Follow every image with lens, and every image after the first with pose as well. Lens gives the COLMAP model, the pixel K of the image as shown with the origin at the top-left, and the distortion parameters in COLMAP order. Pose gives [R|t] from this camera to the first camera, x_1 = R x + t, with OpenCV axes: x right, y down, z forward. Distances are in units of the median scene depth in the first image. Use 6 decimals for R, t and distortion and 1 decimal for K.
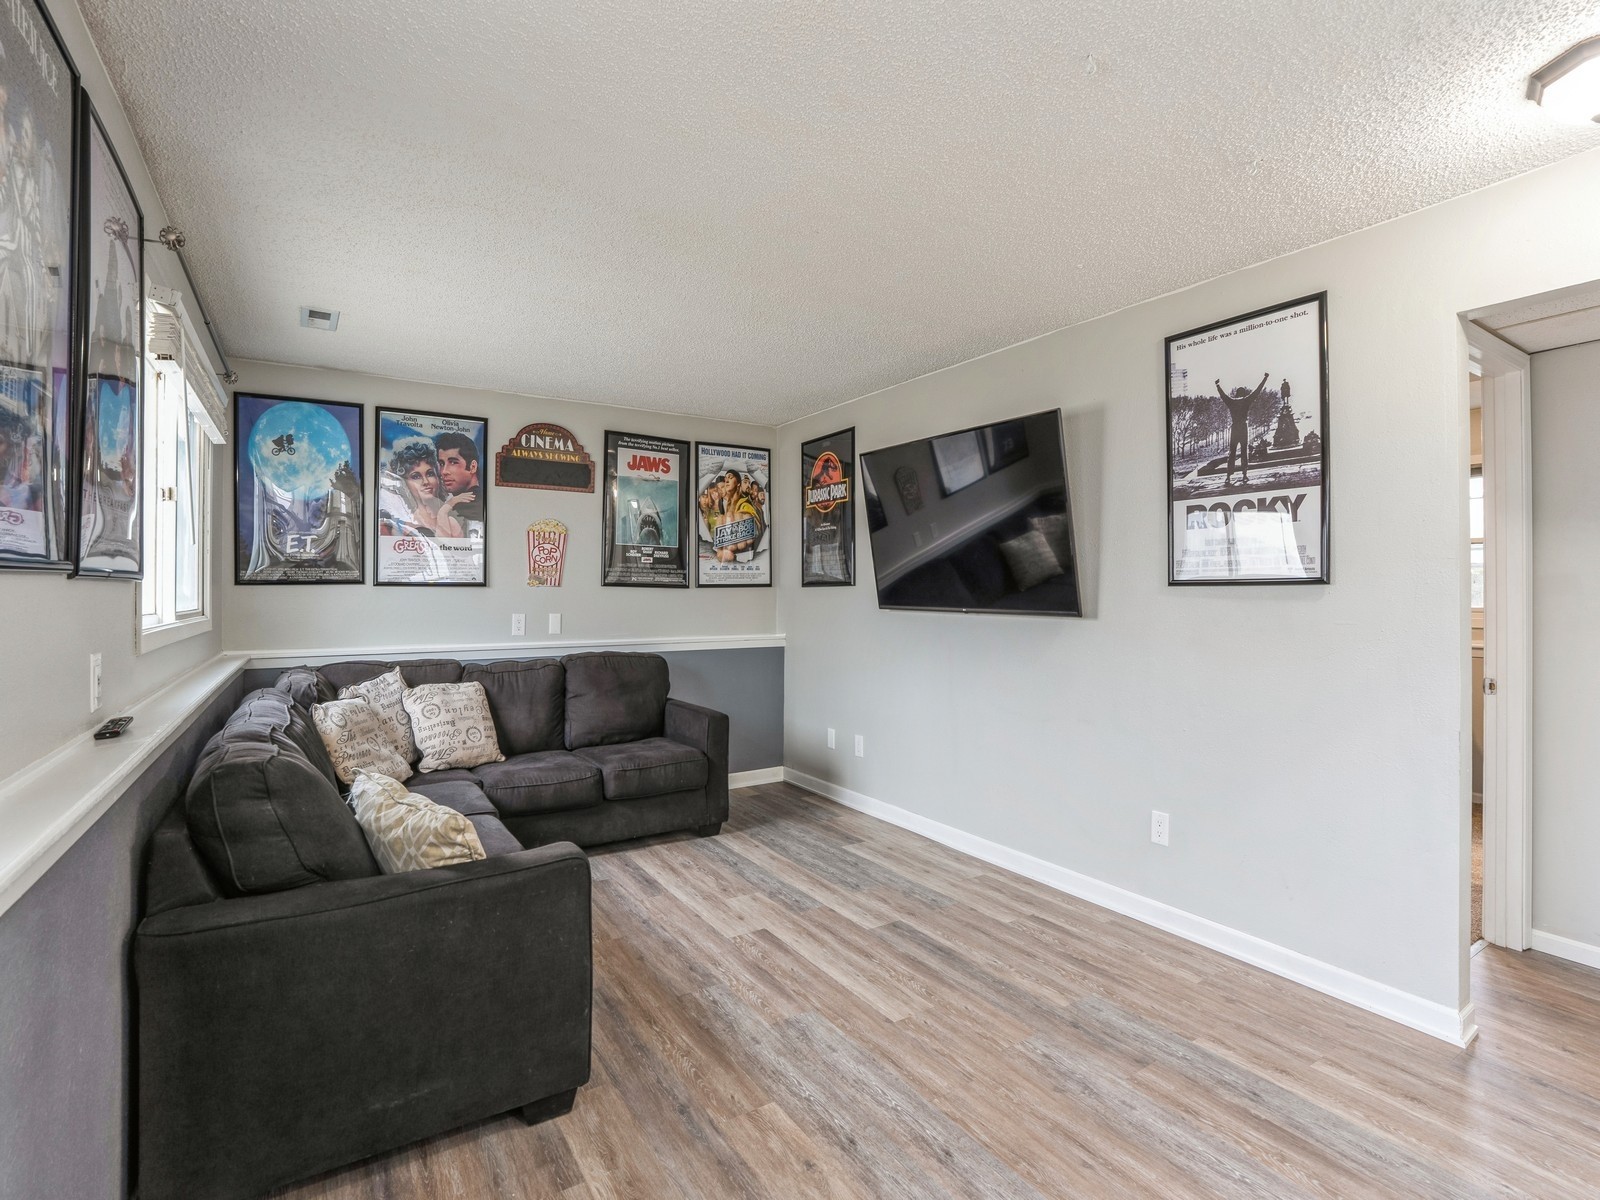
lens RADIAL K [[749.9, 0, 788.7], [0, 749.9, 586.1], [0, 0, 1]] dist [-0.065126, 0.022693]
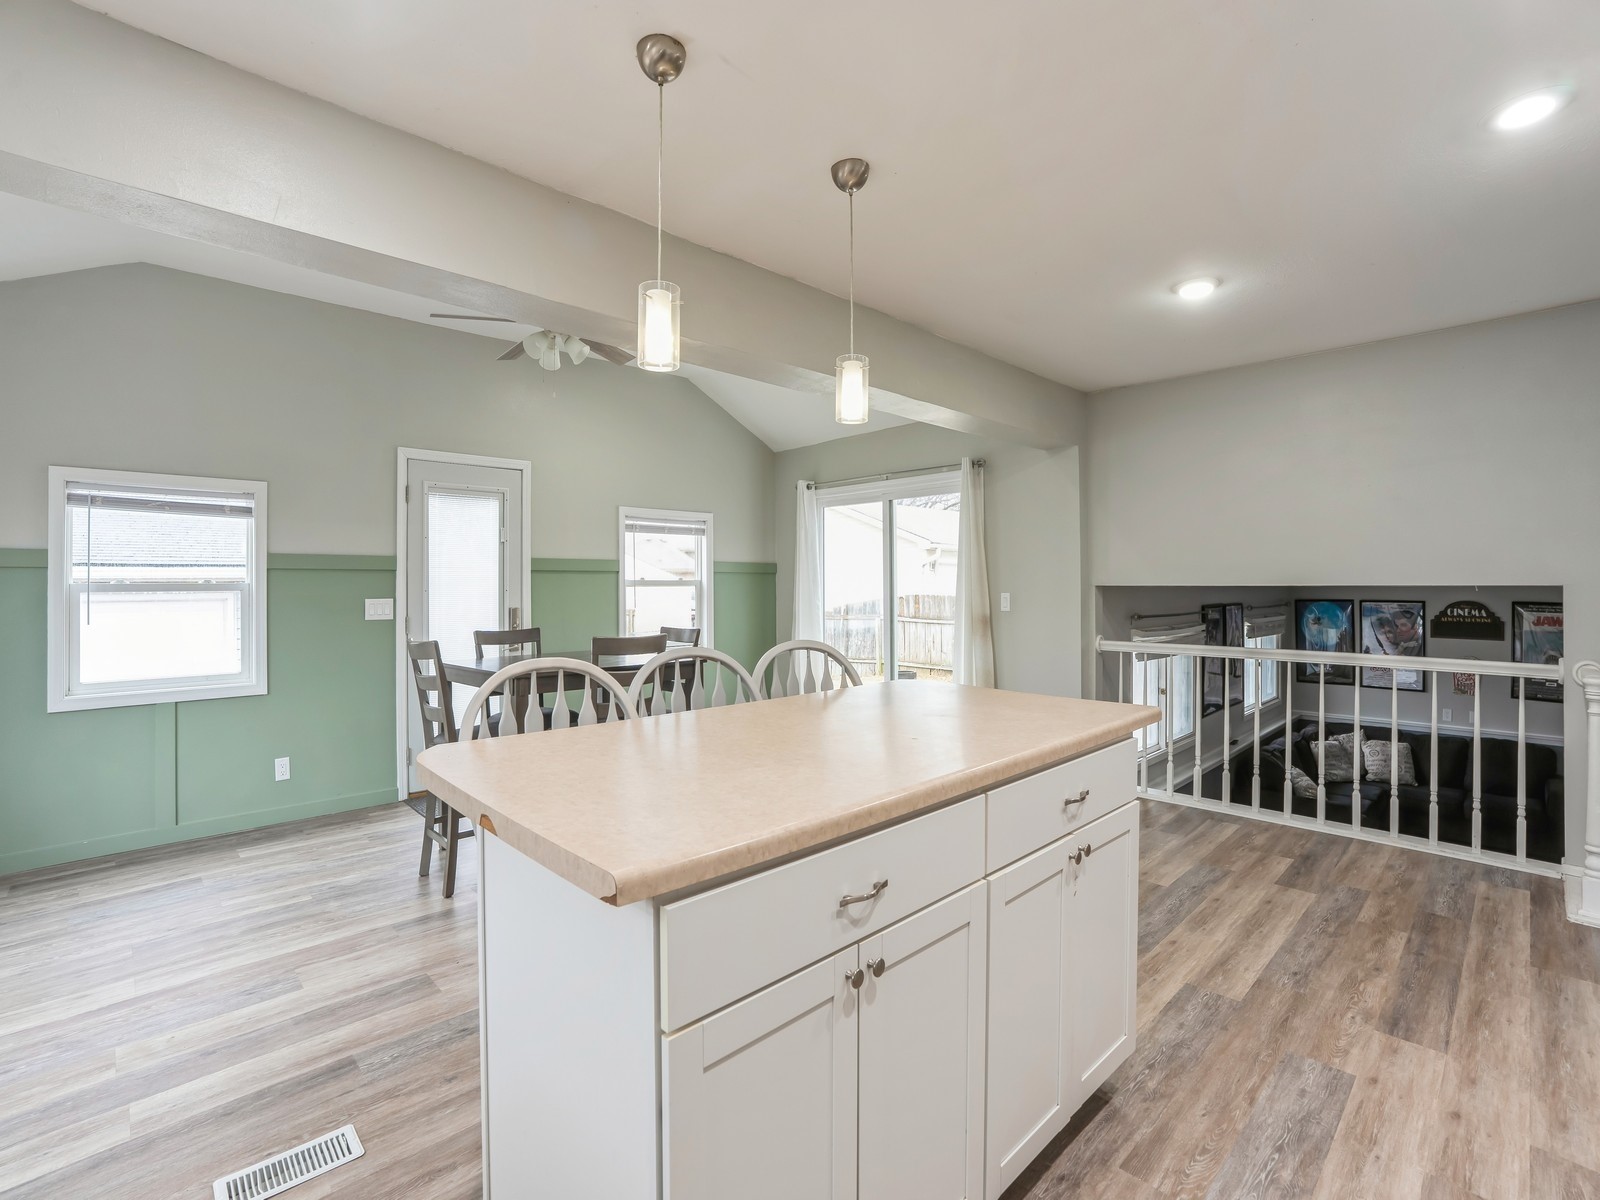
lens RADIAL K [[768.1, 0, 791.1], [0, 768.1, 587.3], [0, 0, 1]] dist [-0.070128, 0.020737]
pose [[0.205197, 0.012725, -0.978638, 1.040072], [0.000957, 0.999912, 0.013202, -0.281661], [0.978720, -0.003646, 0.205166, -0.896283]]
